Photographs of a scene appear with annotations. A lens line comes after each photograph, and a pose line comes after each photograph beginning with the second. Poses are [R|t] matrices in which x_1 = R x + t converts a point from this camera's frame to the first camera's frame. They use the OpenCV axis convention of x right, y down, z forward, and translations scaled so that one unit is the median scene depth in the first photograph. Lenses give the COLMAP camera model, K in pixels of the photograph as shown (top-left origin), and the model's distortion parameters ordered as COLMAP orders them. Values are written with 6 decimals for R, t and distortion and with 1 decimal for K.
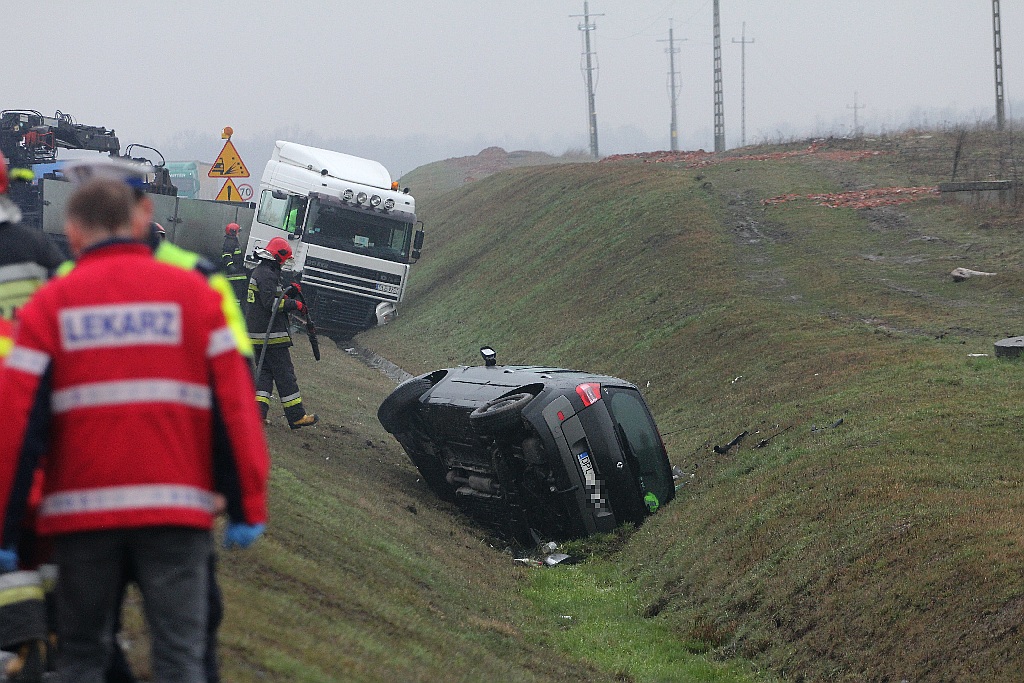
lens RADIAL K [[7232.2, 0, 508.1], [0, 7232.2, 338.6], [0, 0, 1]] dist [1.553526, 0.000000]
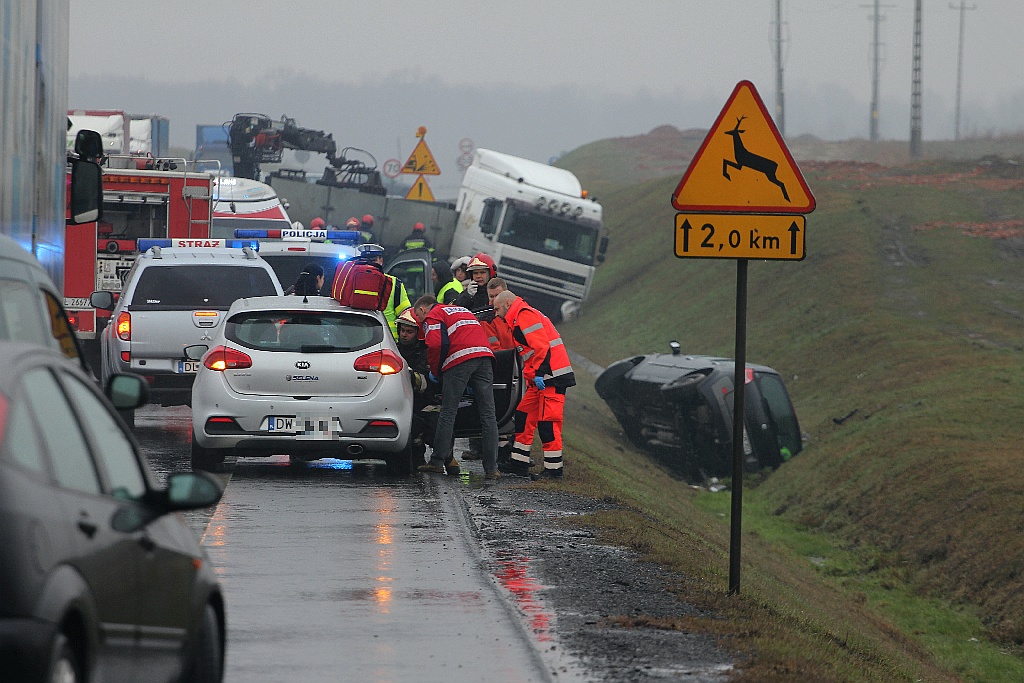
lens RADIAL K [[7232.2, 0, 472.4], [0, 7232.2, 338.1], [0, 0, 1]] dist [1.553526, 0.000000]
pose [[0.998672, 0.042986, -0.028393, -0.000879], [-0.042976, 0.999076, 0.000978, 0.000362], [0.028408, 0.000243, 0.999596, -0.167972]]
